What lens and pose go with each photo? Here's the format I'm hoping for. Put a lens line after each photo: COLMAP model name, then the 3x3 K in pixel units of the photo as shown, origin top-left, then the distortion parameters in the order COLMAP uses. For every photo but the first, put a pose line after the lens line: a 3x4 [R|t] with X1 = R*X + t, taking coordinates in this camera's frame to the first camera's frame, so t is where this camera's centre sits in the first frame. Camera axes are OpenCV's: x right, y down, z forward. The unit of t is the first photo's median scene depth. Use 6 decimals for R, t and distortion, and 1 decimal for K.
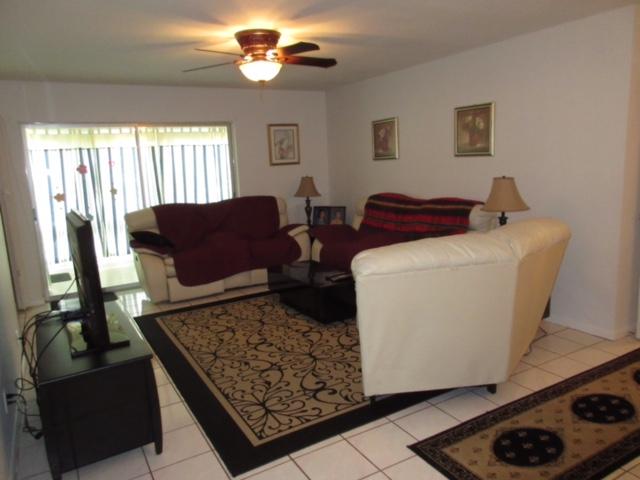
lens RADIAL K [[477.1, 0, 315.0], [0, 477.1, 239.9], [0, 0, 1]] dist [0.006970, -0.001585]
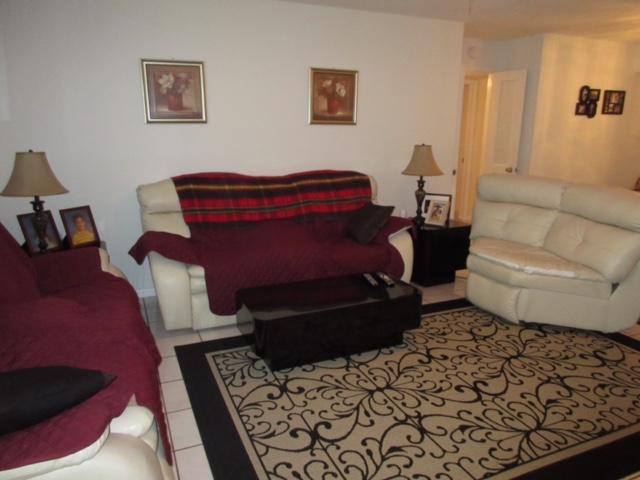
lens RADIAL K [[477.1, 0, 317.5], [0, 477.1, 243.5], [0, 0, 1]] dist [0.006970, -0.001585]
pose [[0.106634, -0.204095, 0.973126, -0.628771], [0.148531, 0.970994, 0.187372, -0.124524], [-0.983142, 0.124559, 0.133856, 0.909635]]
